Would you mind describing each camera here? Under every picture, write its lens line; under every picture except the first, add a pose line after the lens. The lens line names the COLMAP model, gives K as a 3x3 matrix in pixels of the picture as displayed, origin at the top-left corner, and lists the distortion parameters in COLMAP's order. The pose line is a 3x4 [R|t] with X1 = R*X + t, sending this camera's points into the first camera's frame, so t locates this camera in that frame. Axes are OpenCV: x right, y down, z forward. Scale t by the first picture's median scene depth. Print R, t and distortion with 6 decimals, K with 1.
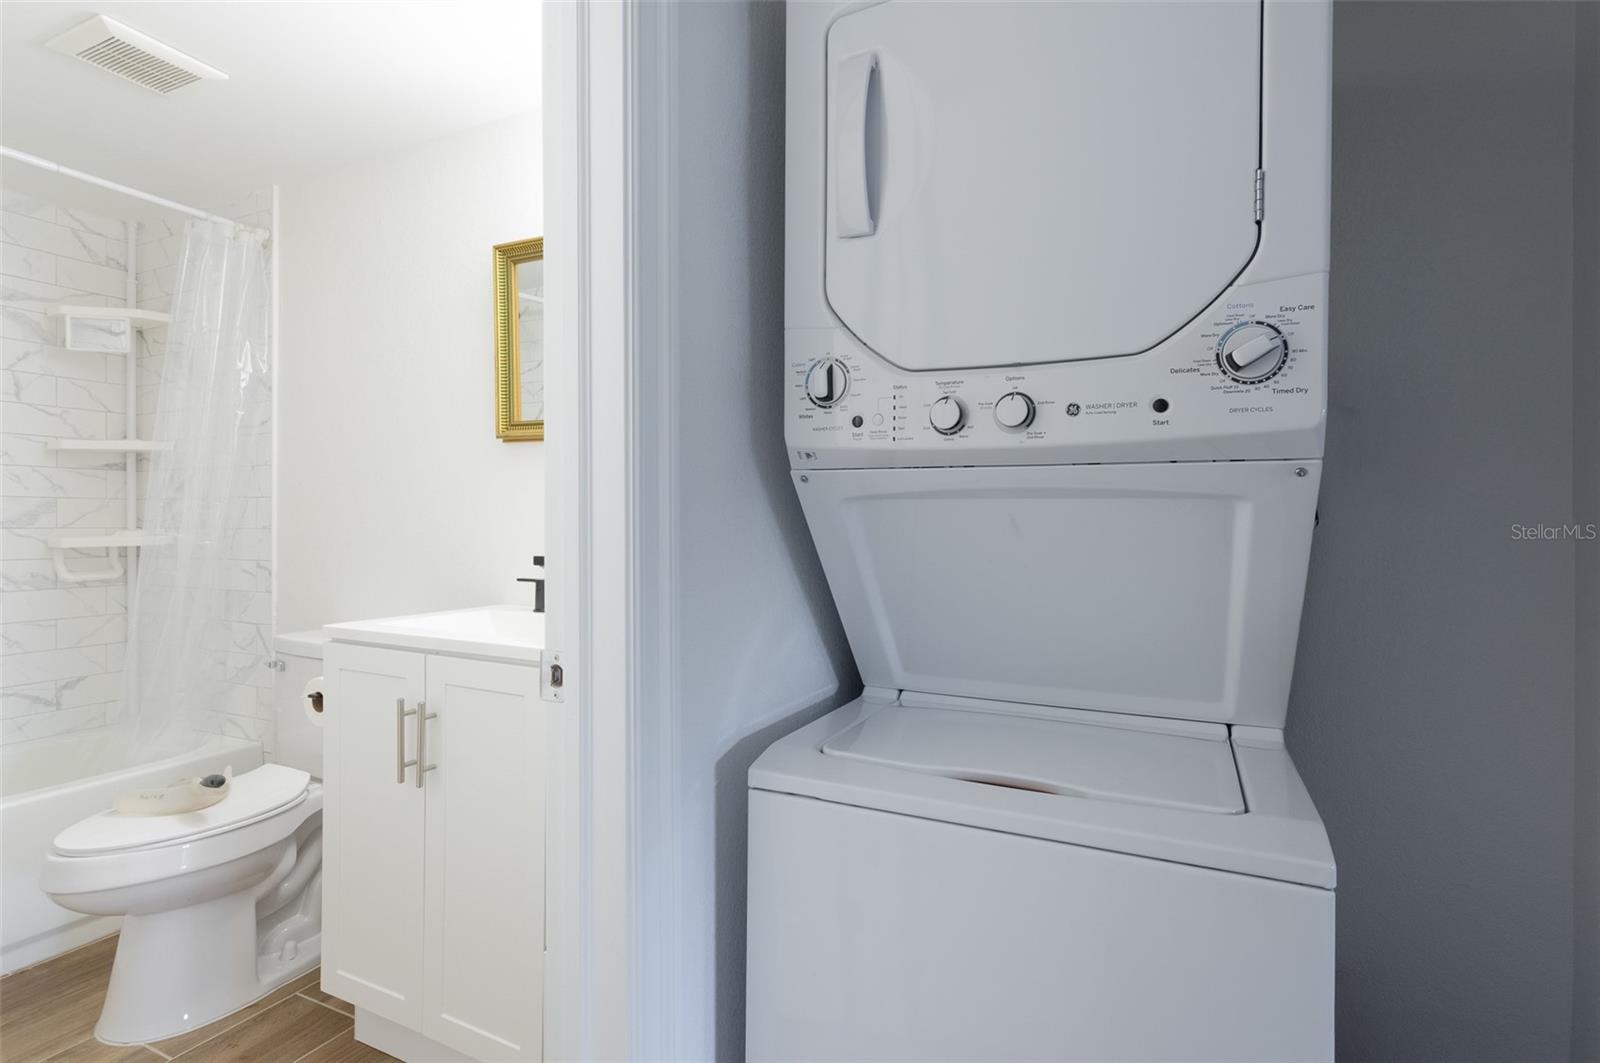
lens RADIAL K [[781.9, 0, 801.7], [0, 781.9, 511.4], [0, 0, 1]] dist [0.000518, 0.001486]
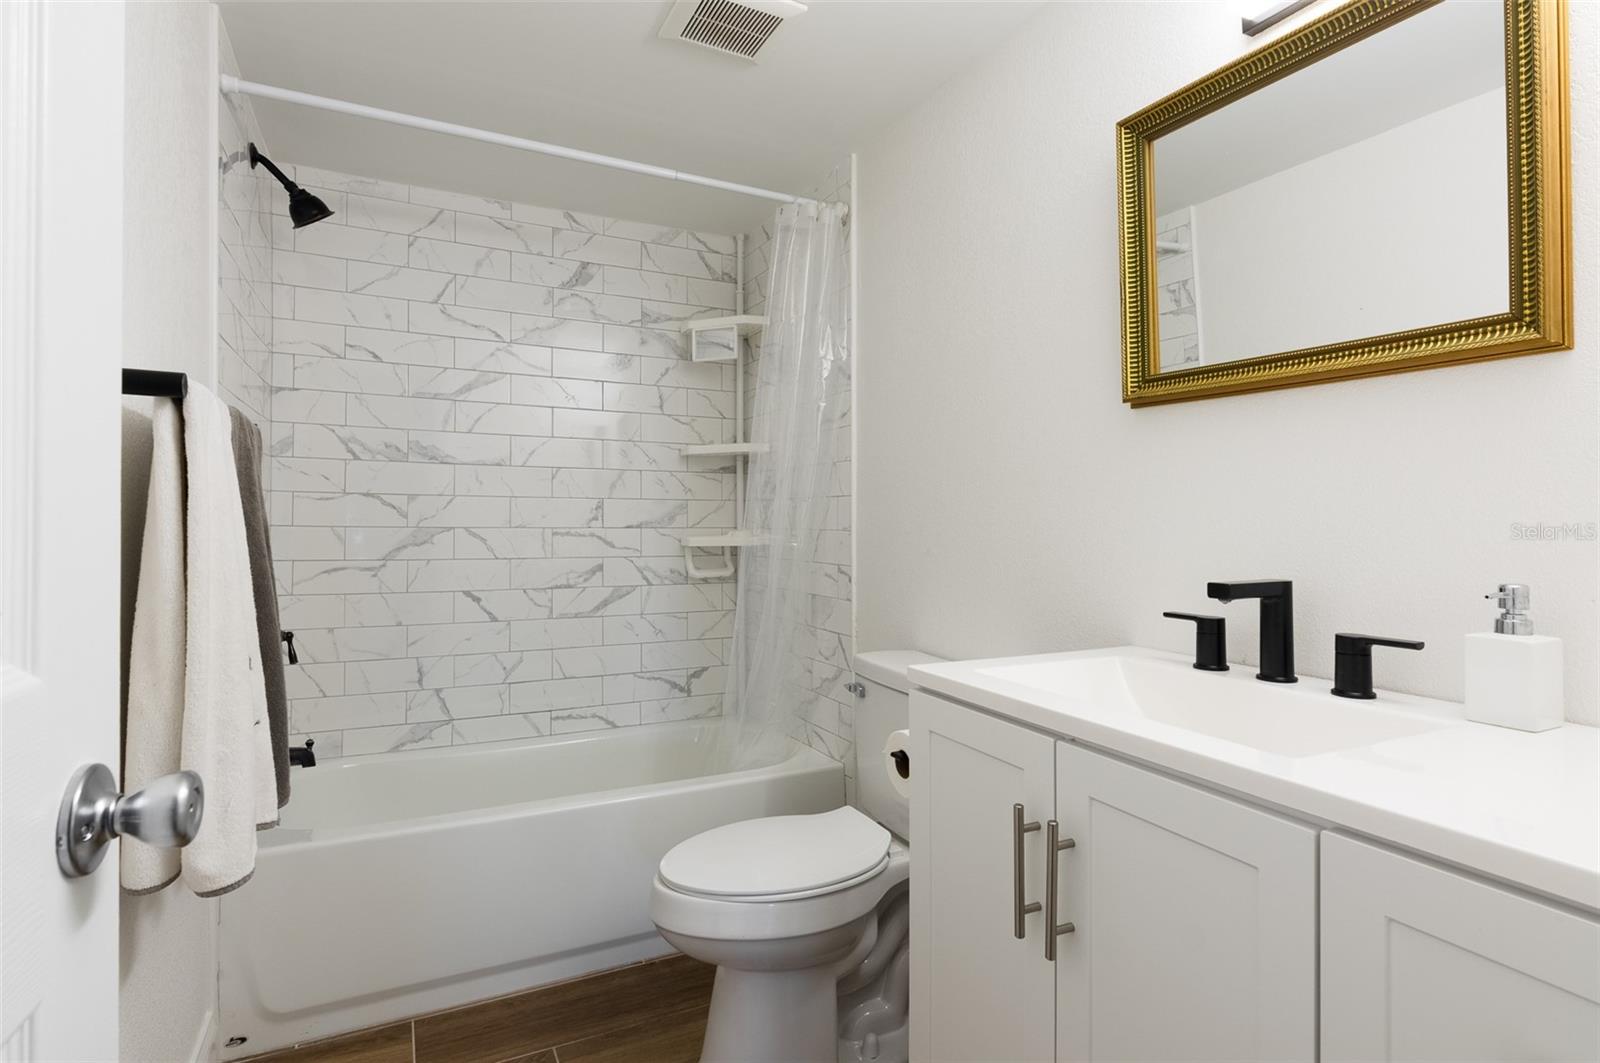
lens RADIAL K [[818.9, 0, 800.0], [0, 818.9, 531.5], [0, 0, 1]] dist [-0.000706, 0.000010]
pose [[0.790255, 0.010157, -0.612694, -0.140793], [0.005468, 0.999706, 0.023625, 0.000480], [0.612754, -0.022020, 0.789967, 0.210354]]
